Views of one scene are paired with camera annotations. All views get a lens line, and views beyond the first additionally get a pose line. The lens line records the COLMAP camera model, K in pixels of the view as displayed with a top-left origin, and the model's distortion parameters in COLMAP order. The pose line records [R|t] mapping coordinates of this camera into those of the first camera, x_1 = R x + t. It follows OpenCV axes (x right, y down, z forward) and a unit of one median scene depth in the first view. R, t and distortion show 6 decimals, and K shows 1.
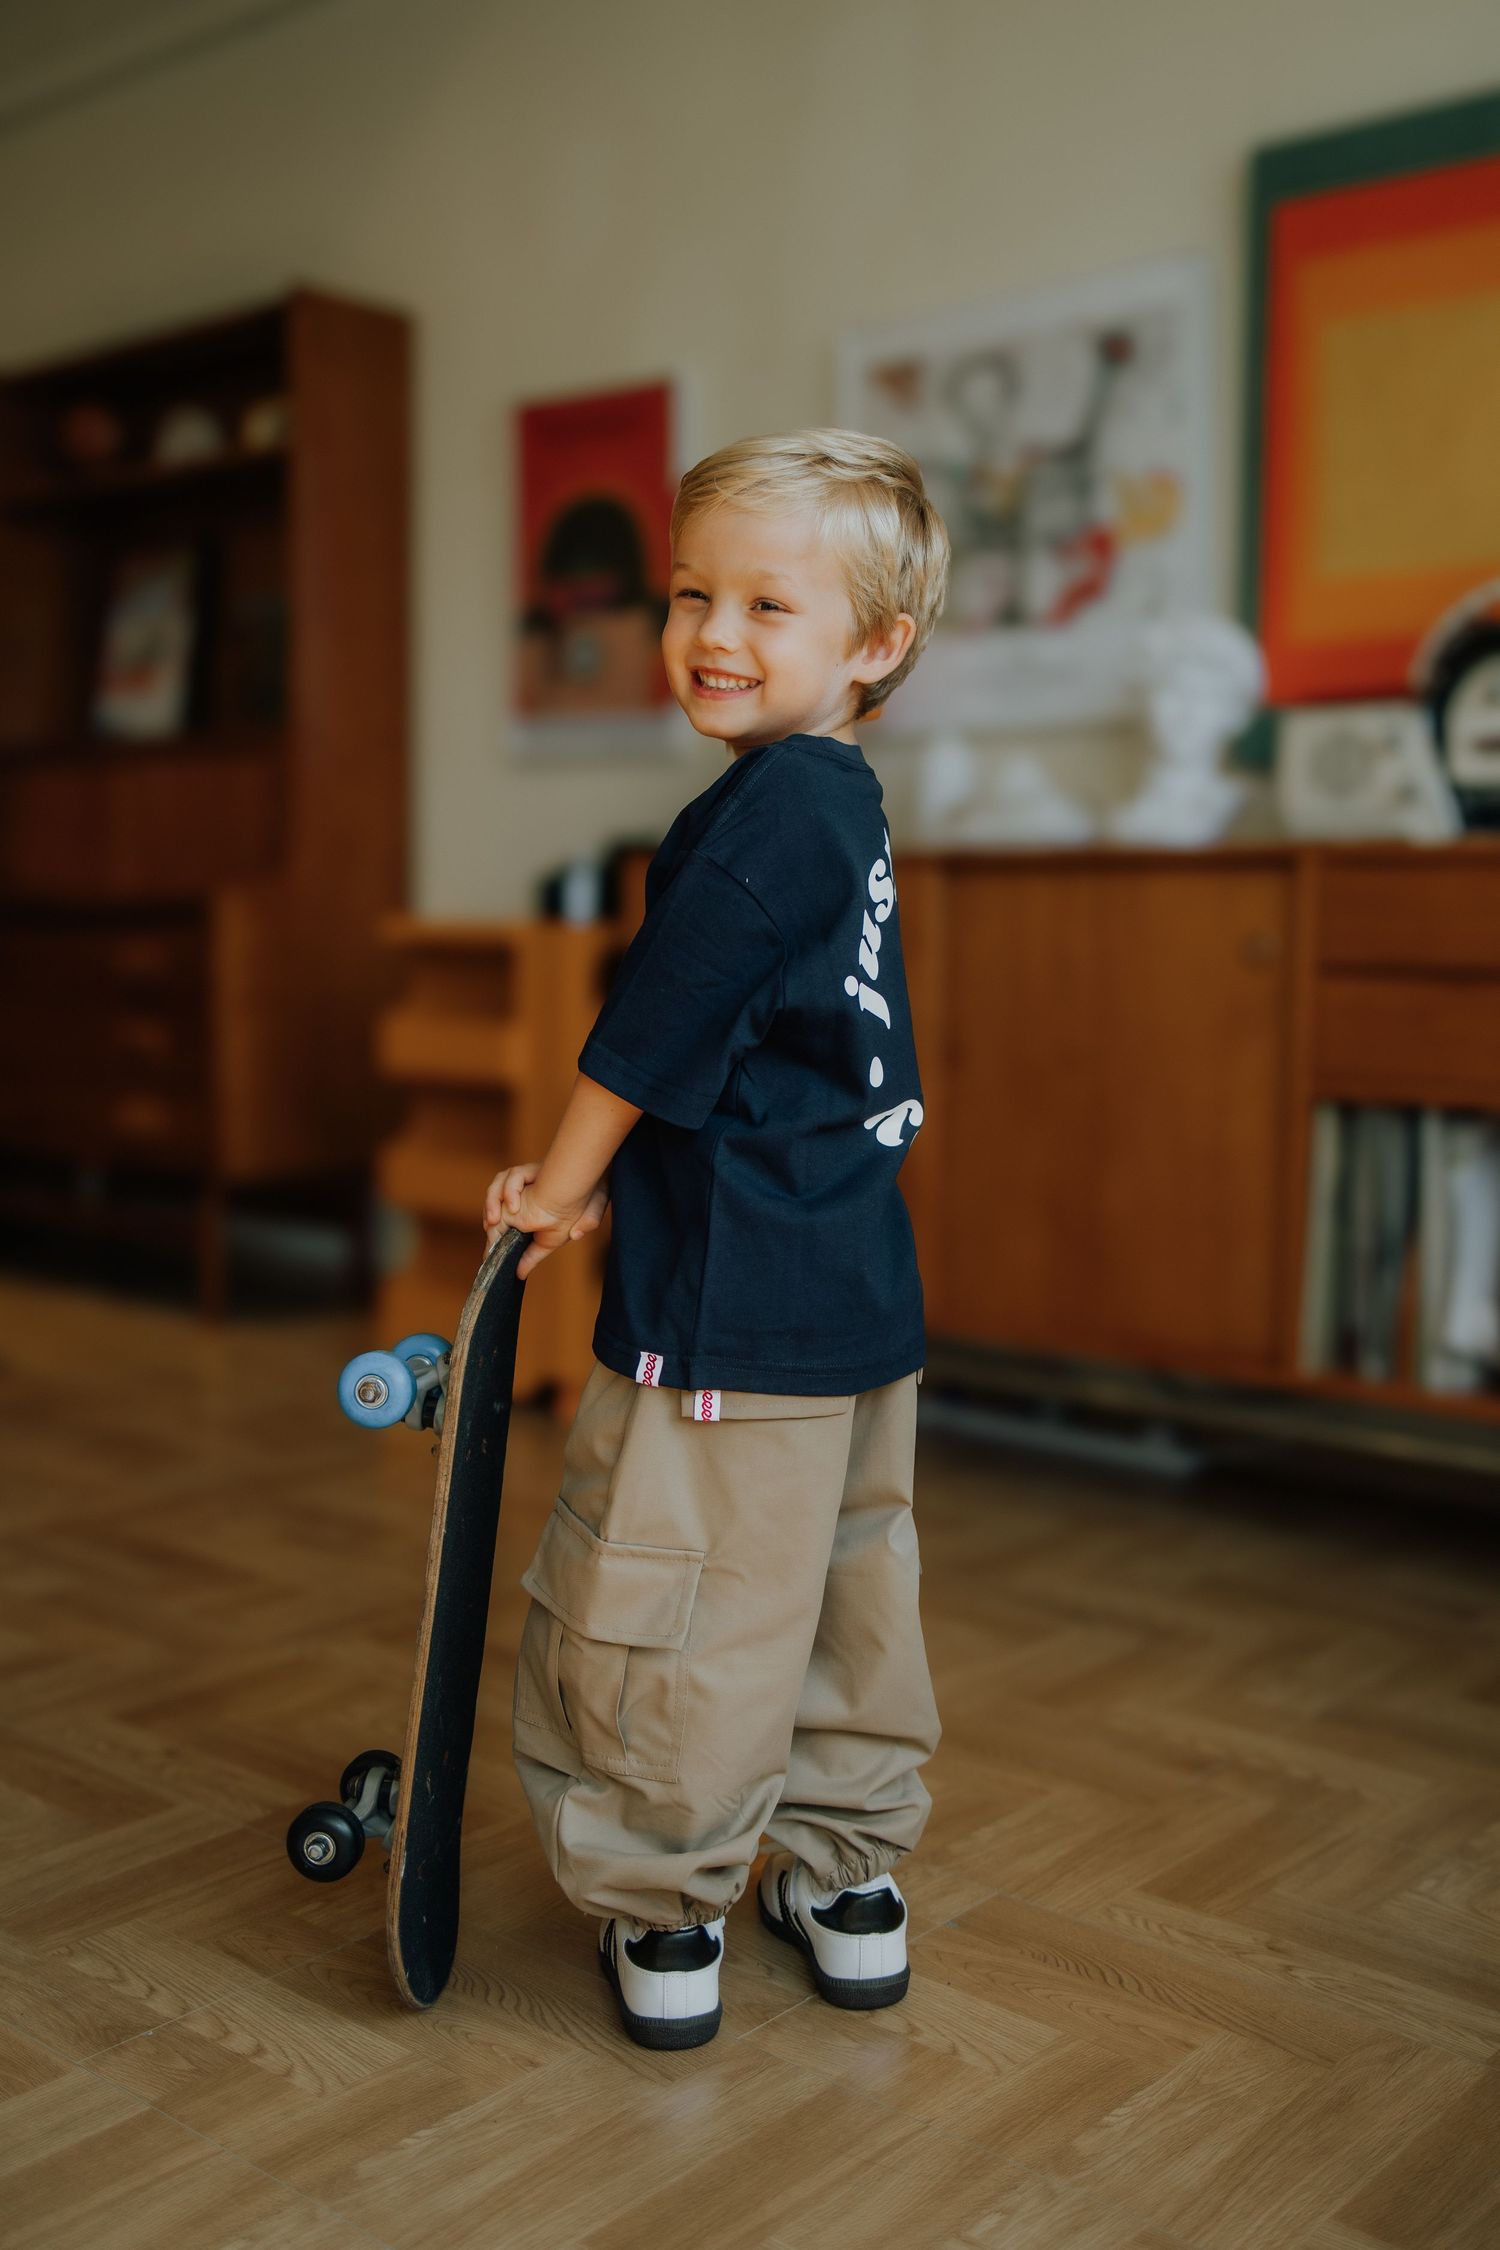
lens RADIAL K [[2255.5, 0, 744.6], [0, 2255.5, 1098.4], [0, 0, 1]] dist [-0.003334, 0.000000]
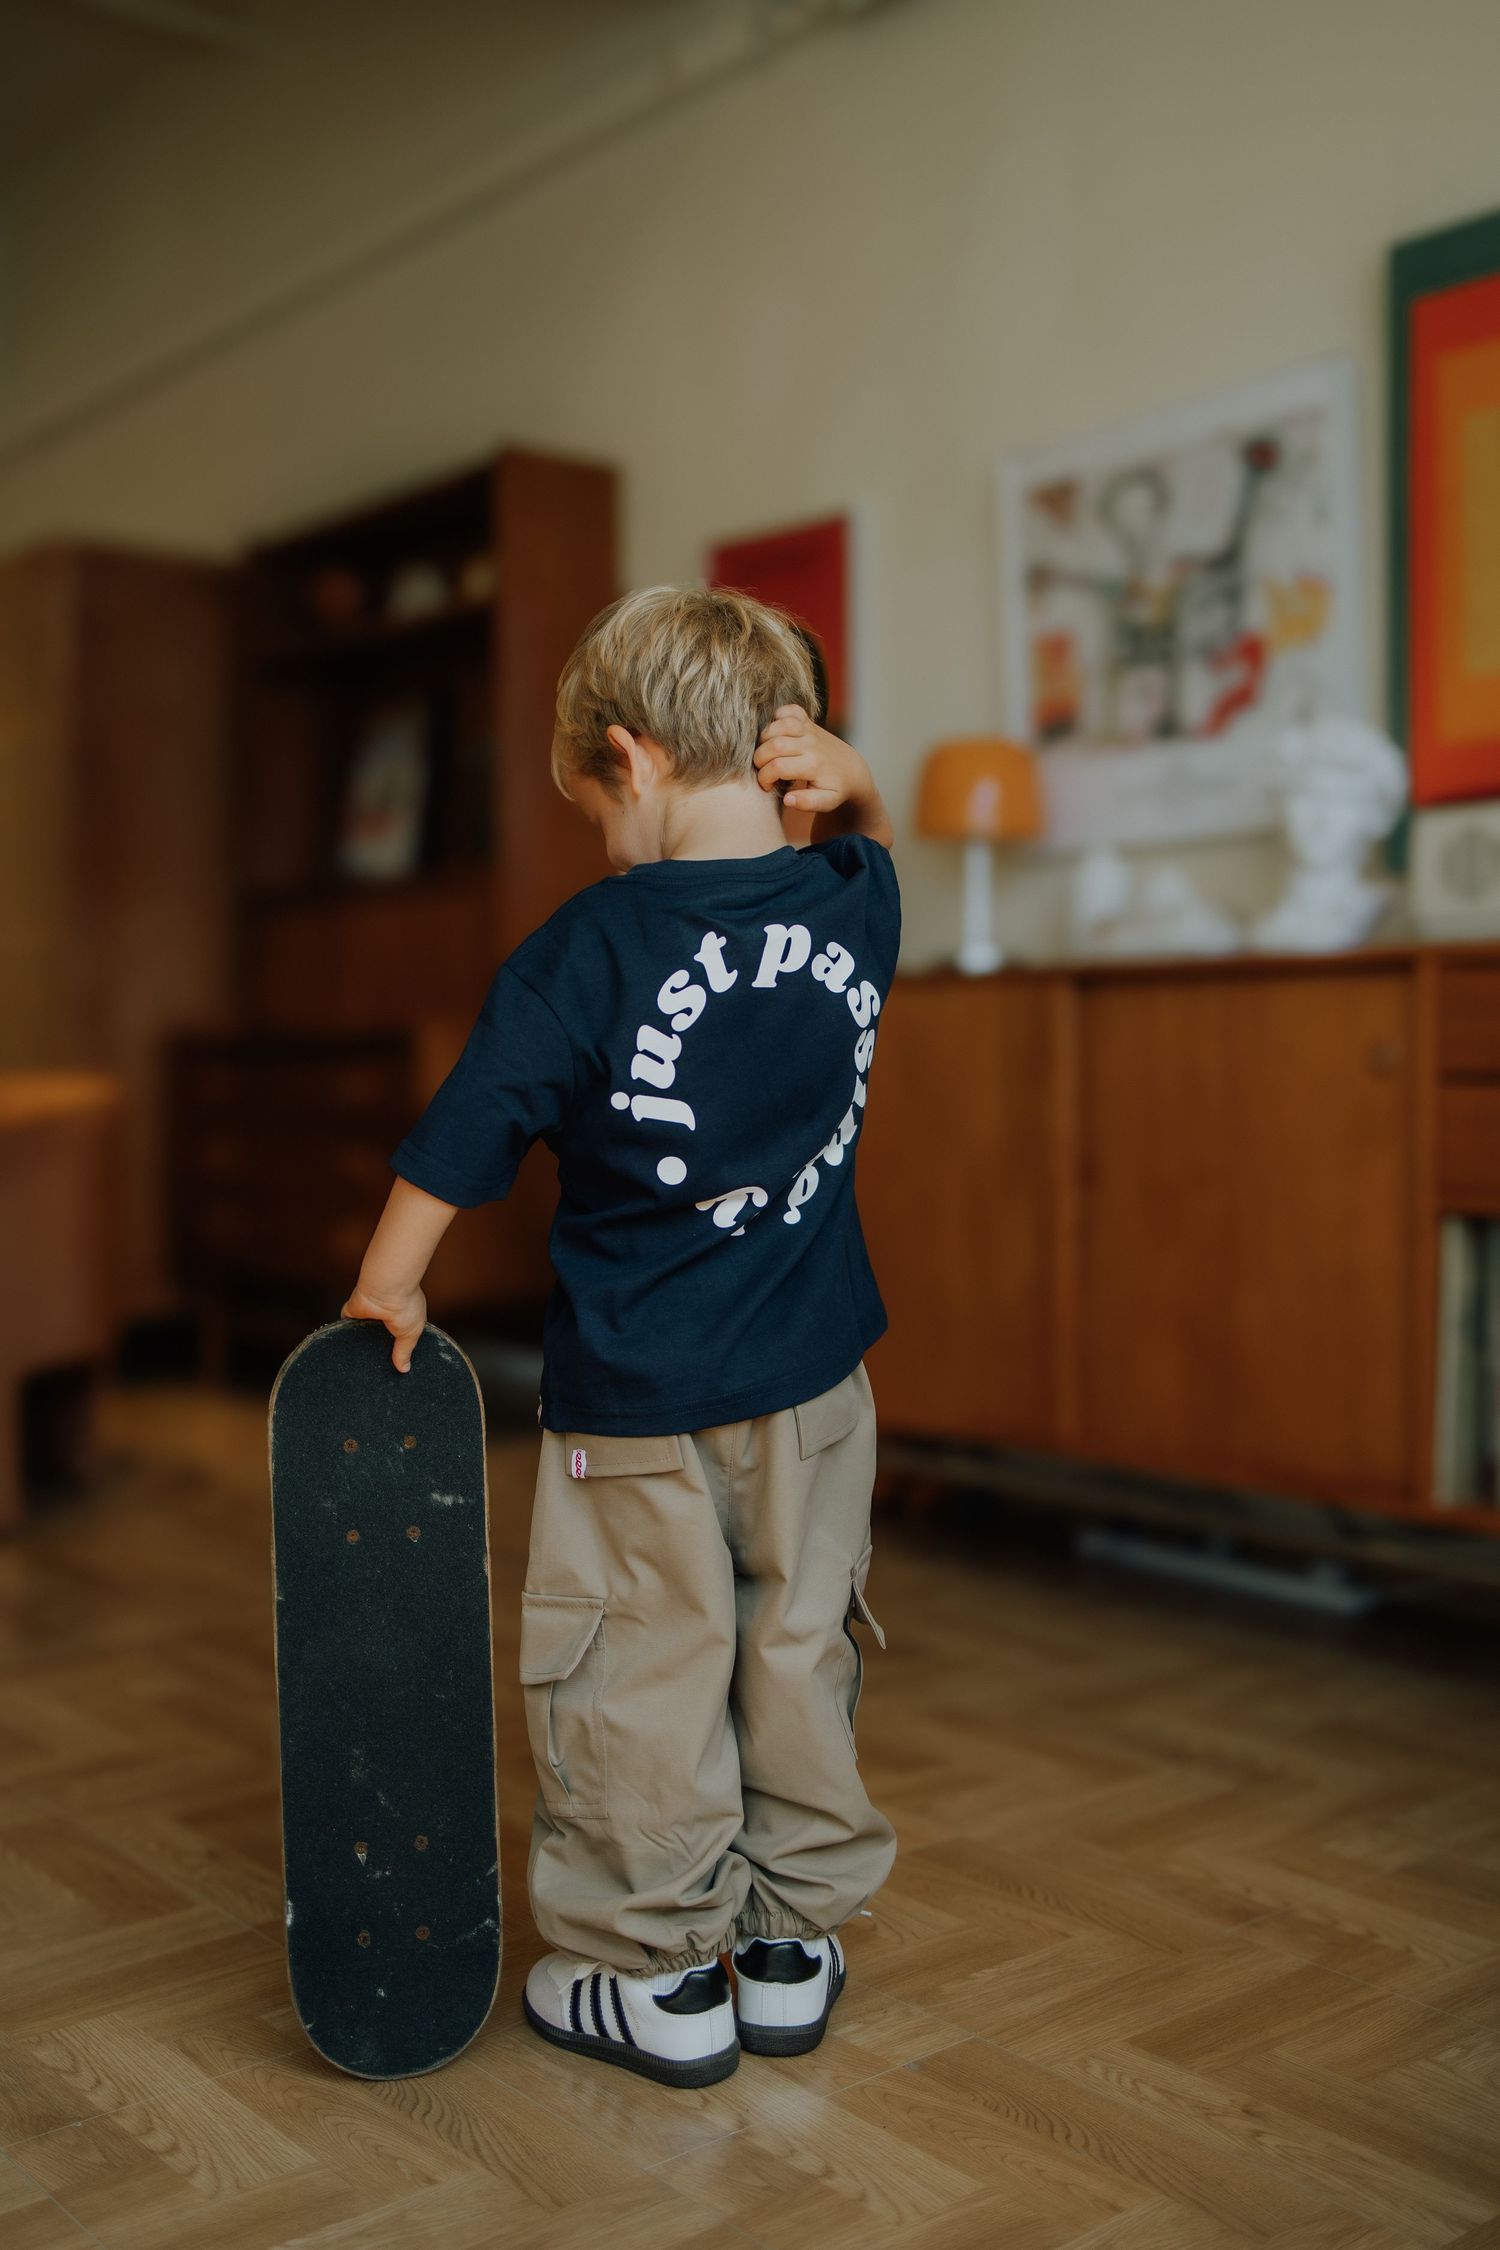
lens RADIAL K [[2255.5, 0, 771.1], [0, 2255.5, 1082.1], [0, 0, 1]] dist [-0.003334, 0.000000]
pose [[0.986331, -0.012912, -0.164271, 0.138937], [0.001402, 0.997547, -0.069991, 0.012104], [0.164772, 0.068804, 0.983929, 0.014957]]
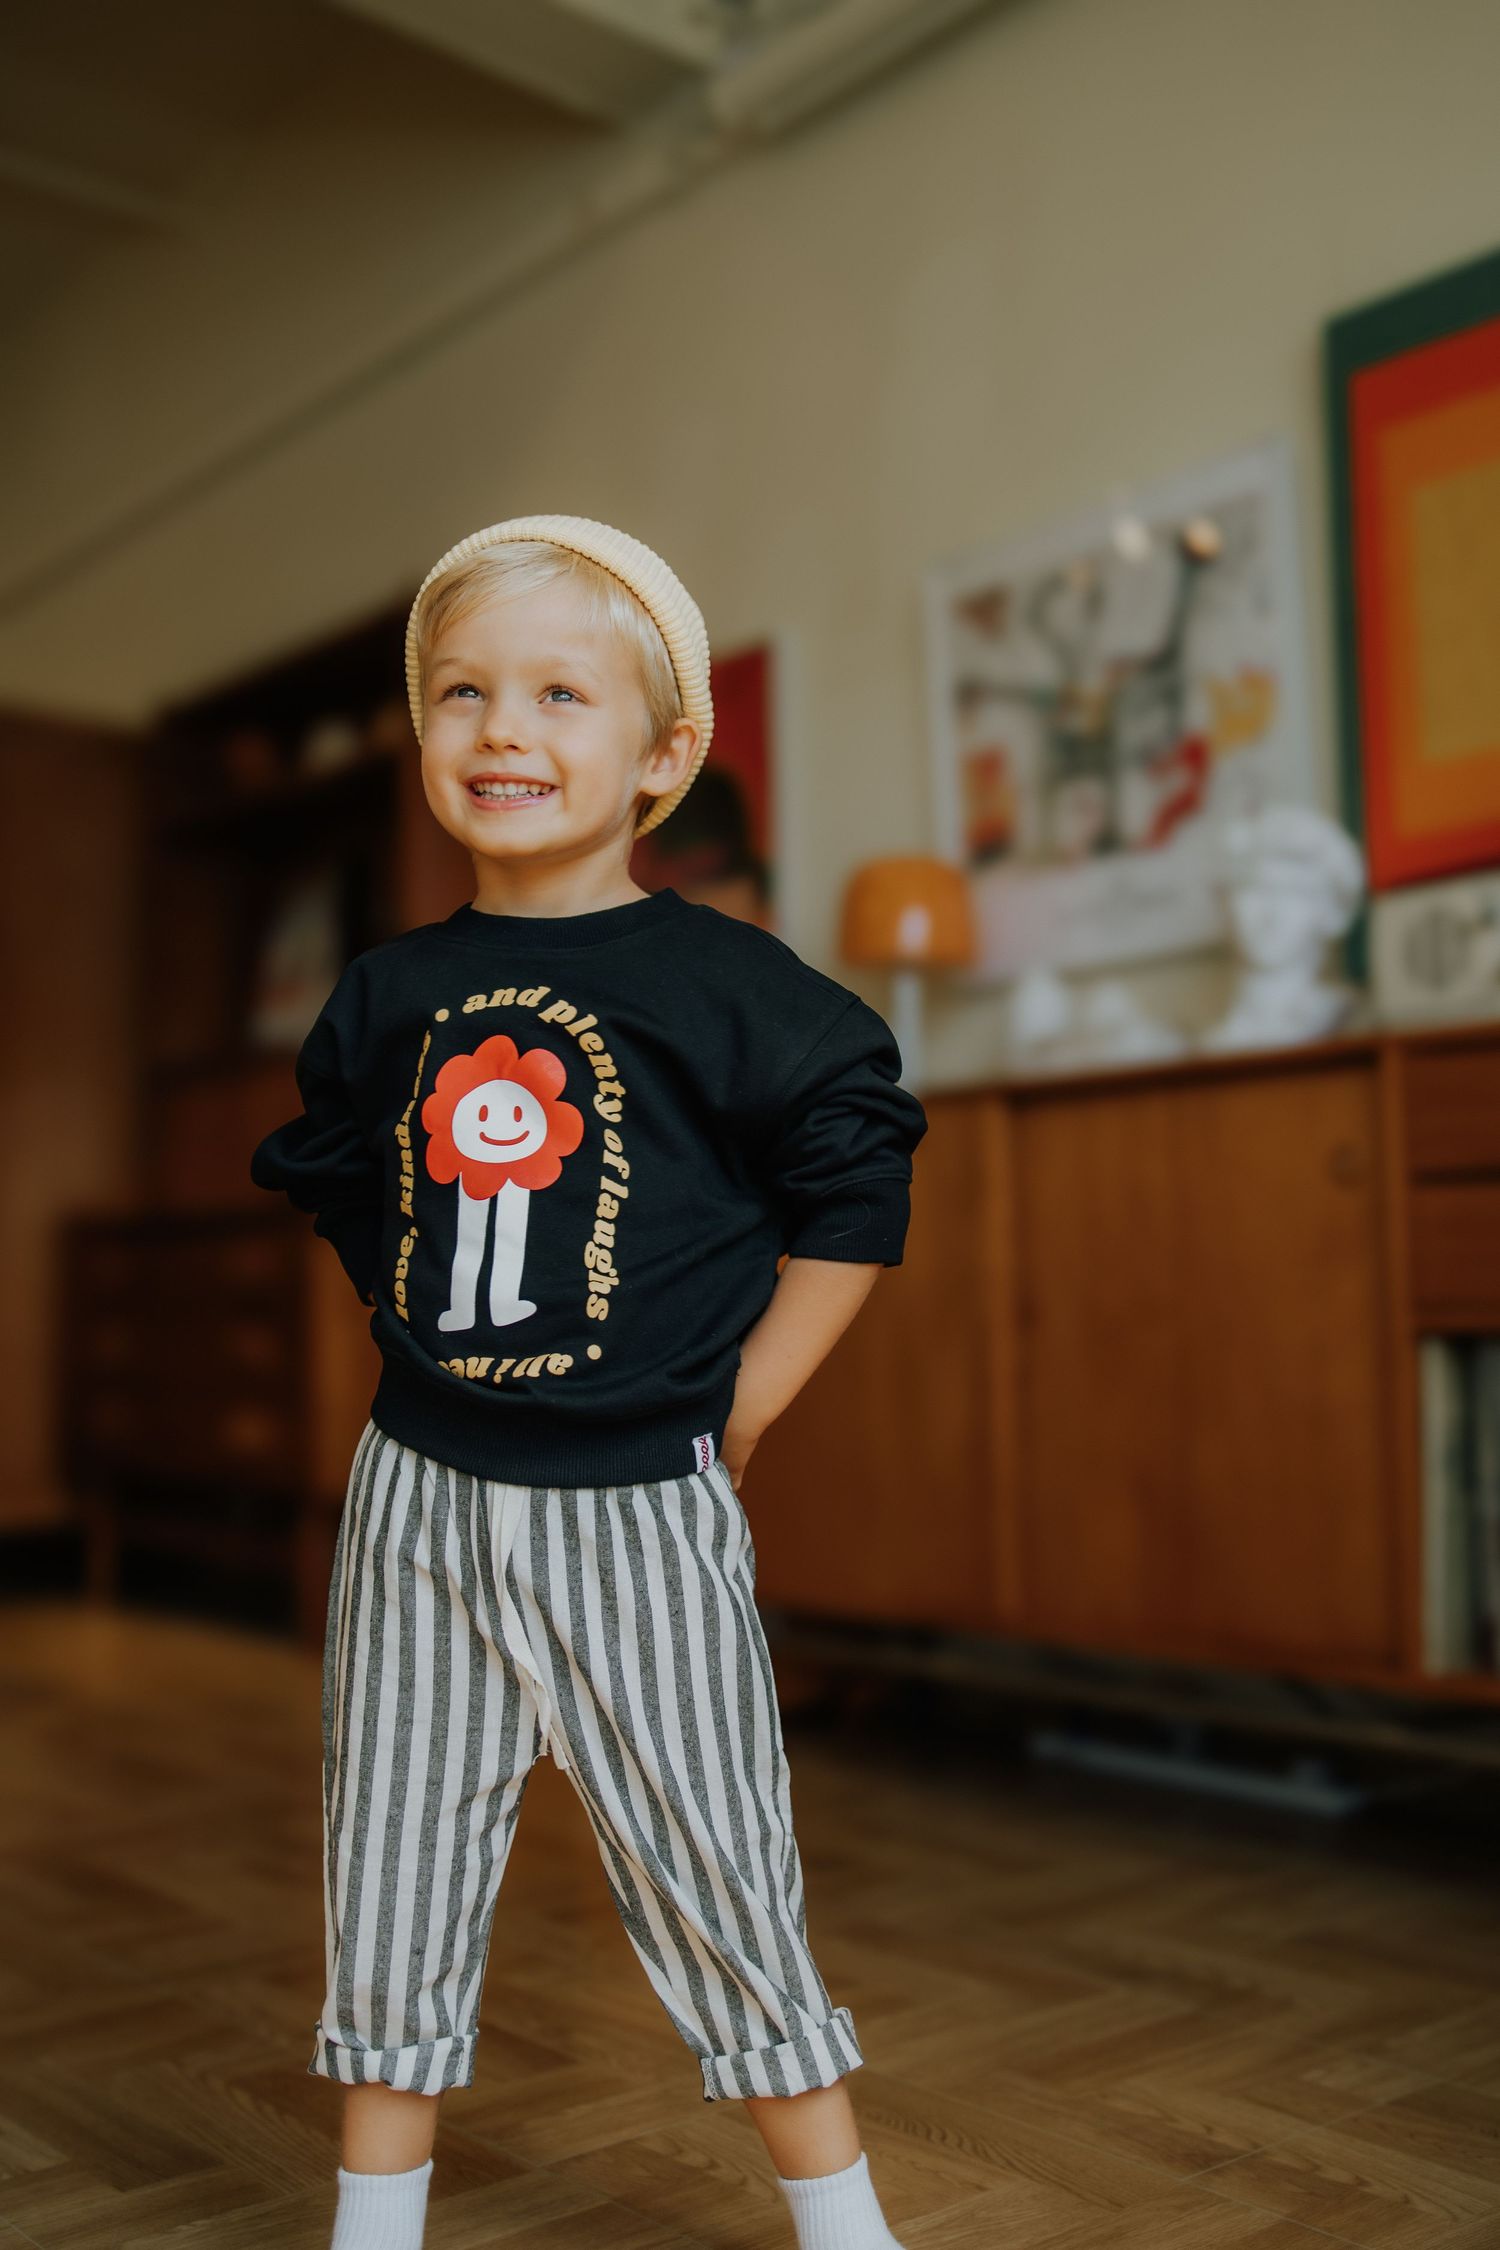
lens RADIAL K [[2237.7, 0, 785.1], [0, 2237.7, 1102.9], [0, 0, 1]] dist [-0.007433, 0.000000]
pose [[0.987402, -0.039769, -0.153151, 0.160527], [0.012296, 0.984258, -0.176311, 0.062643], [0.157751, 0.172207, 0.972347, 0.150613]]
